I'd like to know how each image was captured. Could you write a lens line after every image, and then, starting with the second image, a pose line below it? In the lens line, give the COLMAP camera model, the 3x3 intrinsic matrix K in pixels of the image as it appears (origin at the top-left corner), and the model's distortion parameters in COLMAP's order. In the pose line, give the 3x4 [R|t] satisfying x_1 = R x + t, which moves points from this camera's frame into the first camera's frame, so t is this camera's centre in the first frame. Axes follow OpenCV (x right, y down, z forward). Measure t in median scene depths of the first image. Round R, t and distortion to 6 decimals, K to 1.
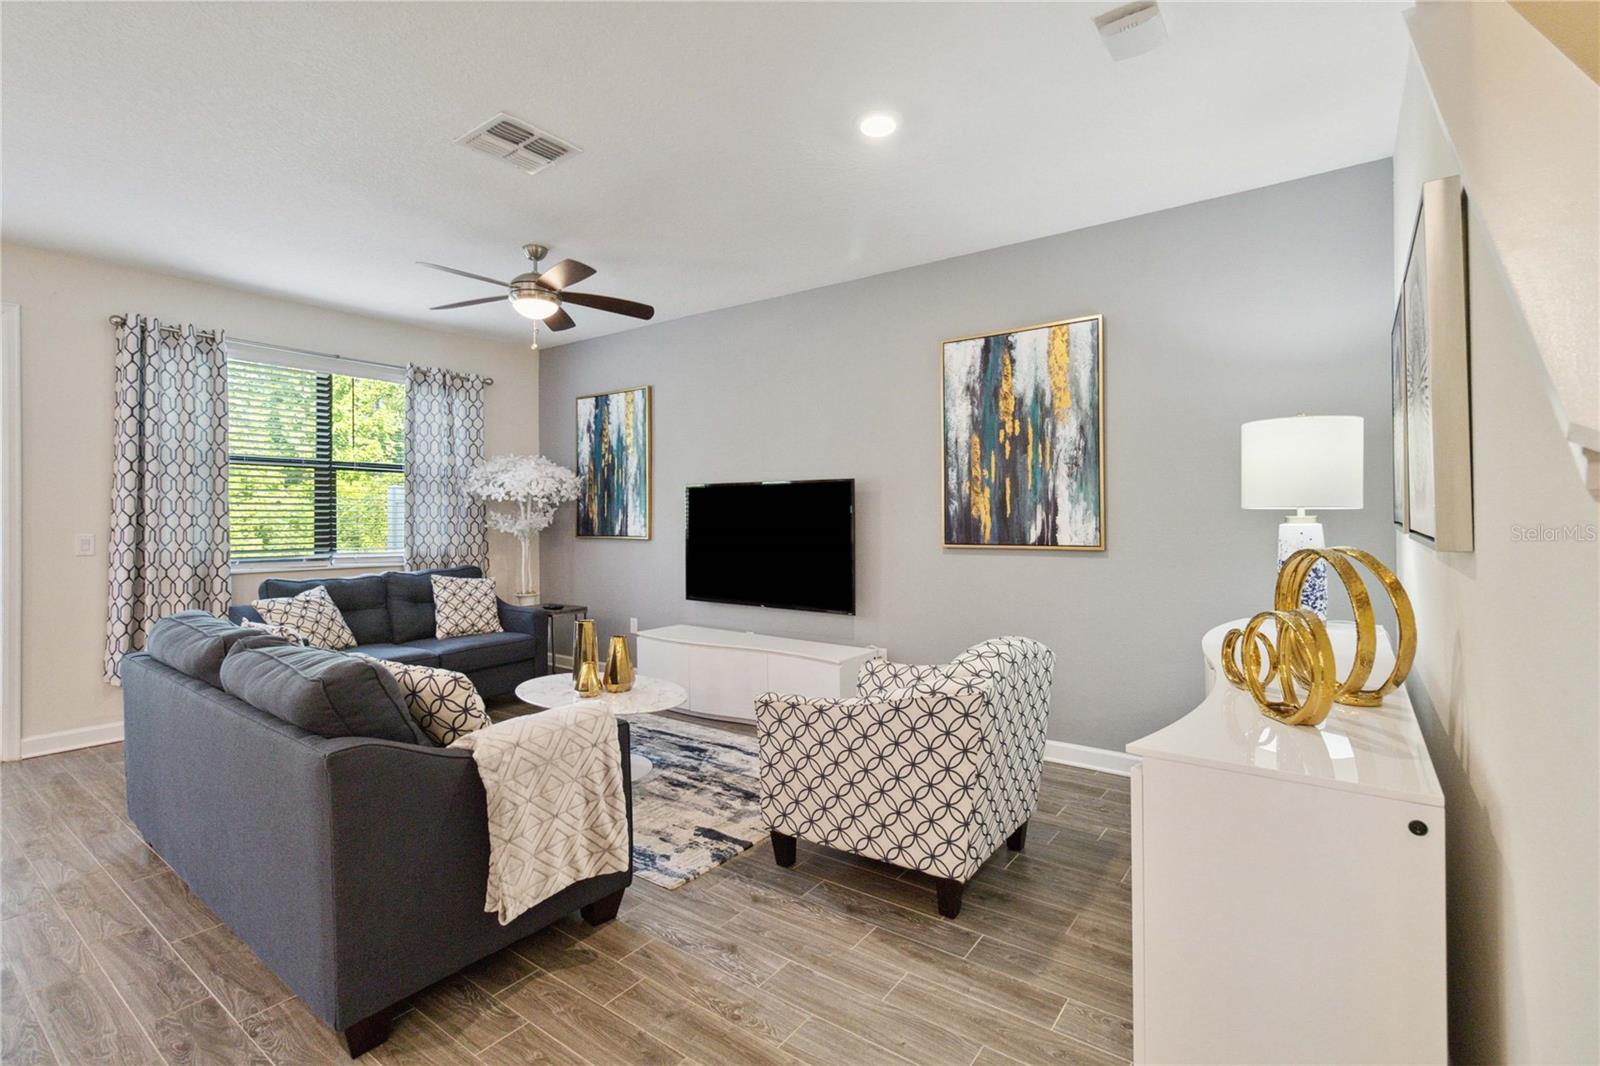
lens RADIAL K [[732.9, 0, 816.5], [0, 732.9, 512.2], [0, 0, 1]] dist [-0.000471, 0.000019]
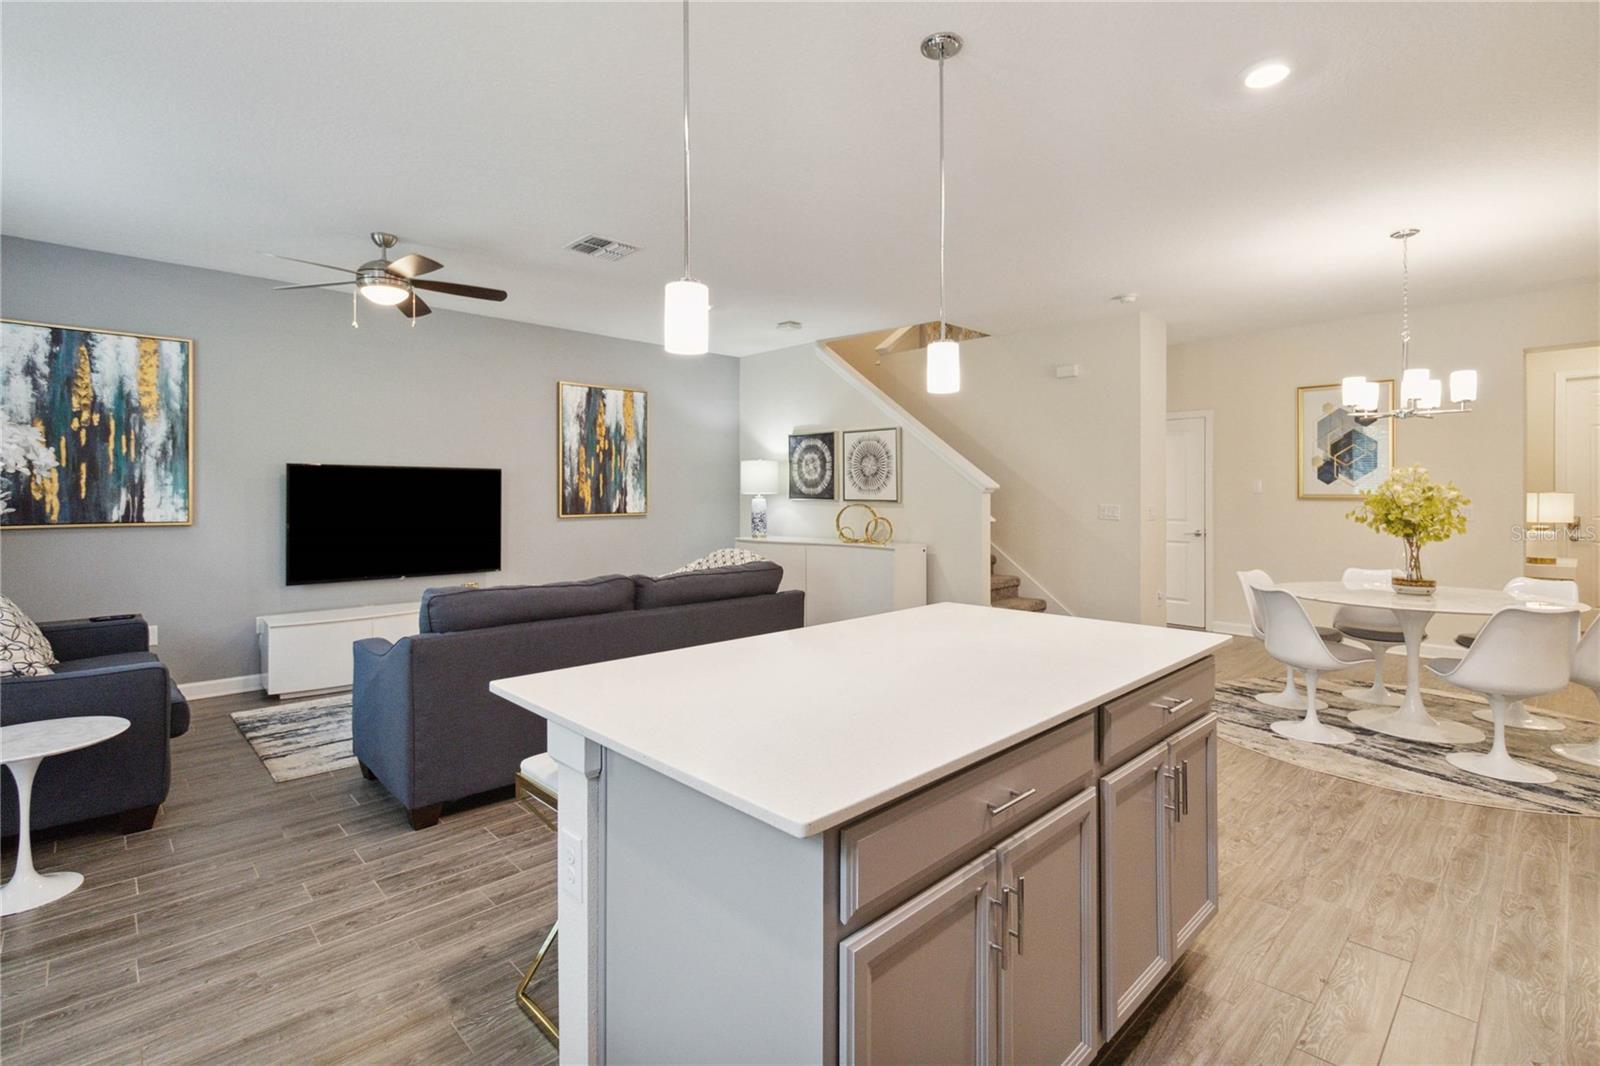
lens RADIAL K [[746.7, 0, 806.5], [0, 746.7, 492.4], [0, 0, 1]] dist [0.000855, 0.000122]
pose [[0.173808, 0.007263, 0.984753, -1.303289], [-0.003452, 0.999971, -0.006766, 0.005132], [-0.984774, -0.002223, 0.173828, 0.231448]]
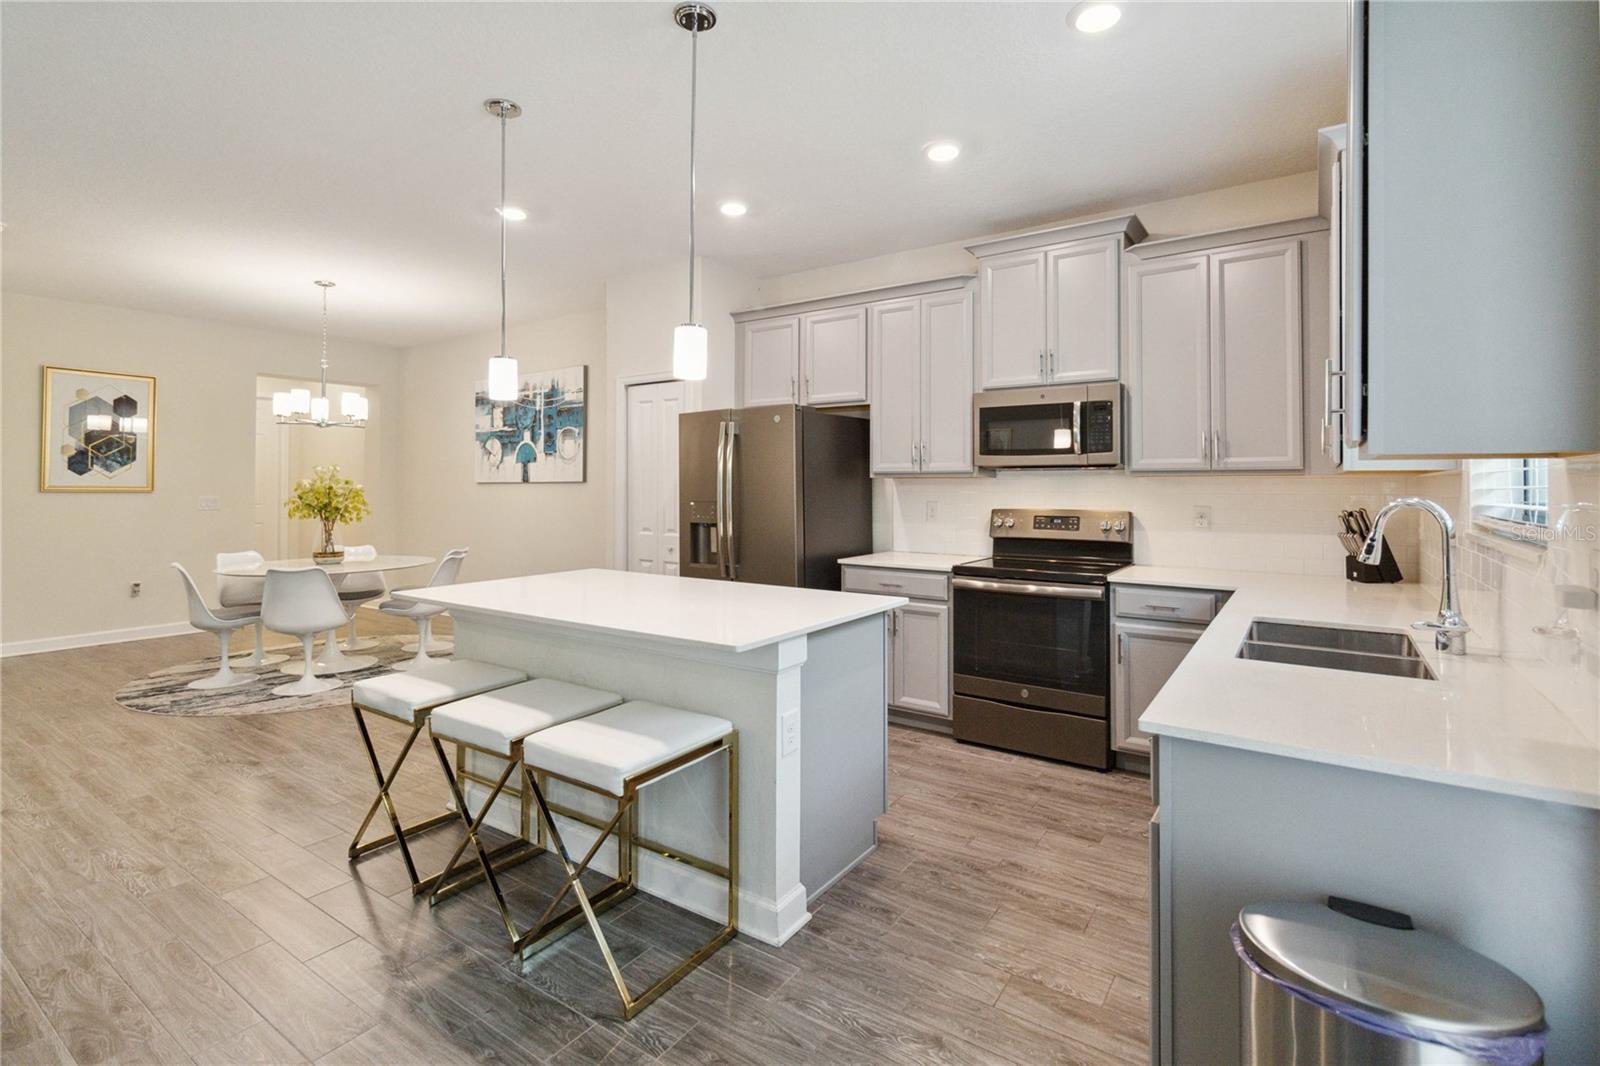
lens RADIAL K [[746.7, 0, 806.5], [0, 746.7, 492.4], [0, 0, 1]] dist [0.000855, 0.000122]
pose [[-0.999637, 0.002521, -0.026826, -0.963478], [0.002427, 0.999991, 0.003545, 0.005777], [0.026835, 0.003478, -0.999634, 0.949672]]
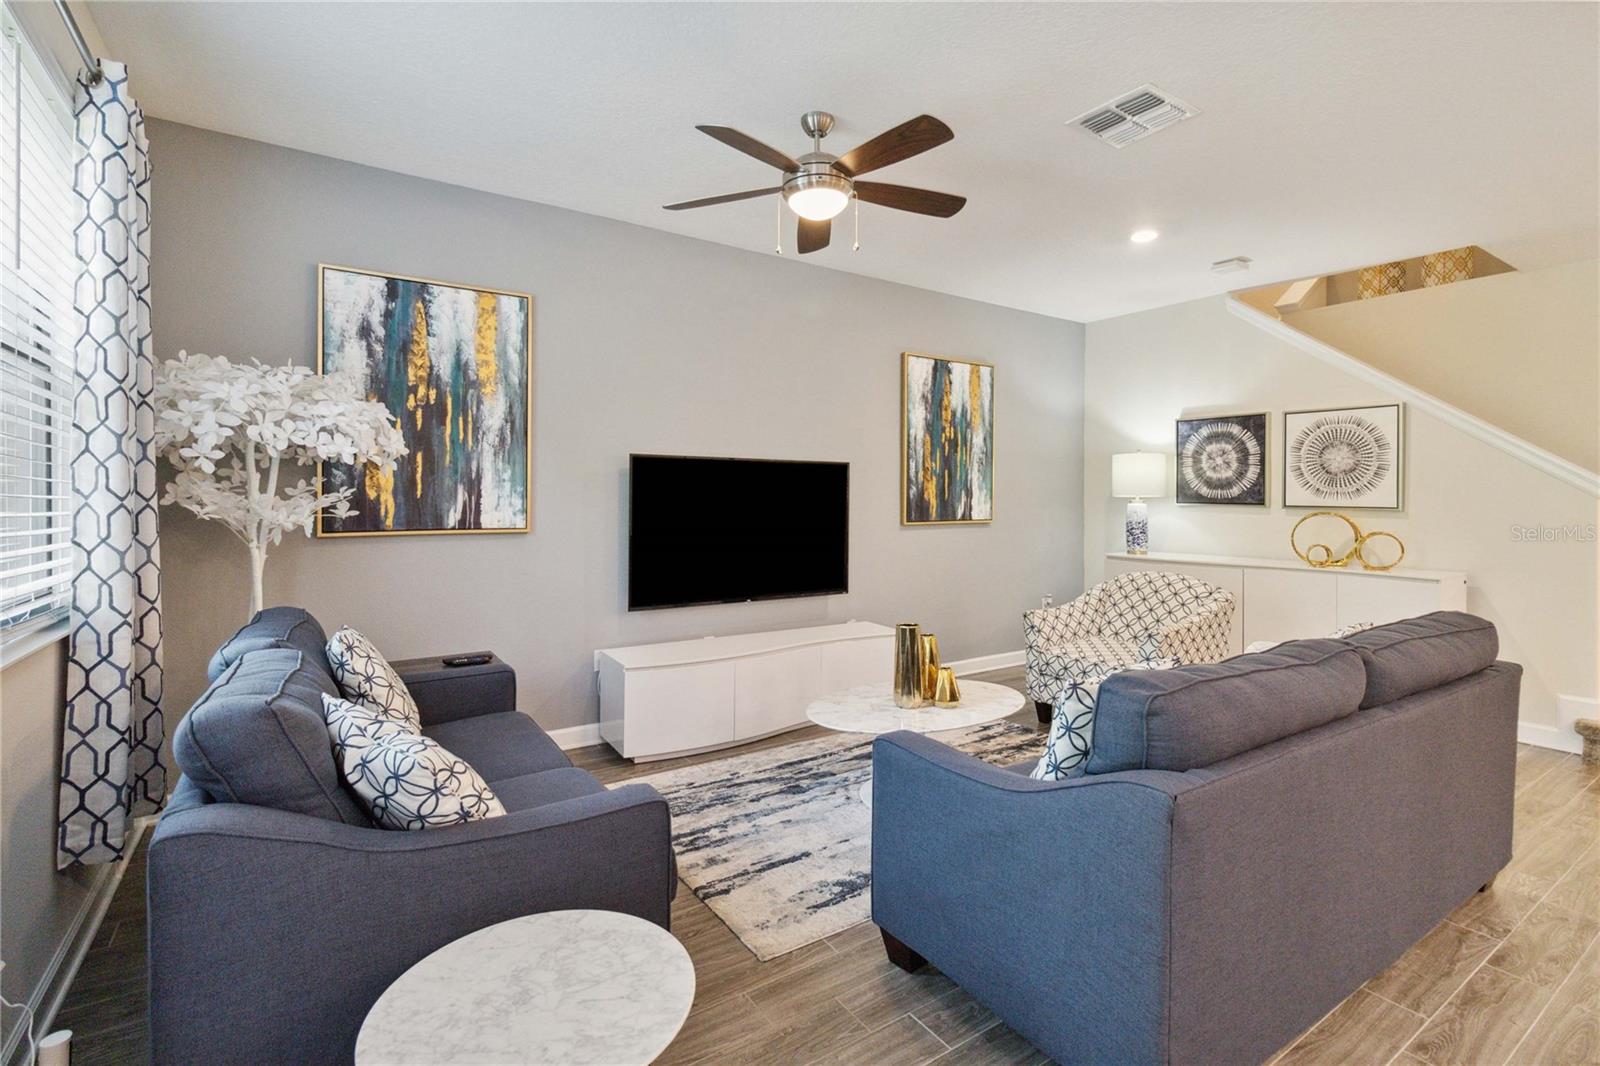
lens RADIAL K [[744.1, 0, 799.0], [0, 744.1, 496.5], [0, 0, 1]] dist [0.000228, 0.000098]
pose [[0.348294, 0.005520, 0.937369, -1.055829], [-0.010913, 0.999939, -0.001833, 0.005751], [-0.937322, -0.009591, 0.348333, 0.758752]]
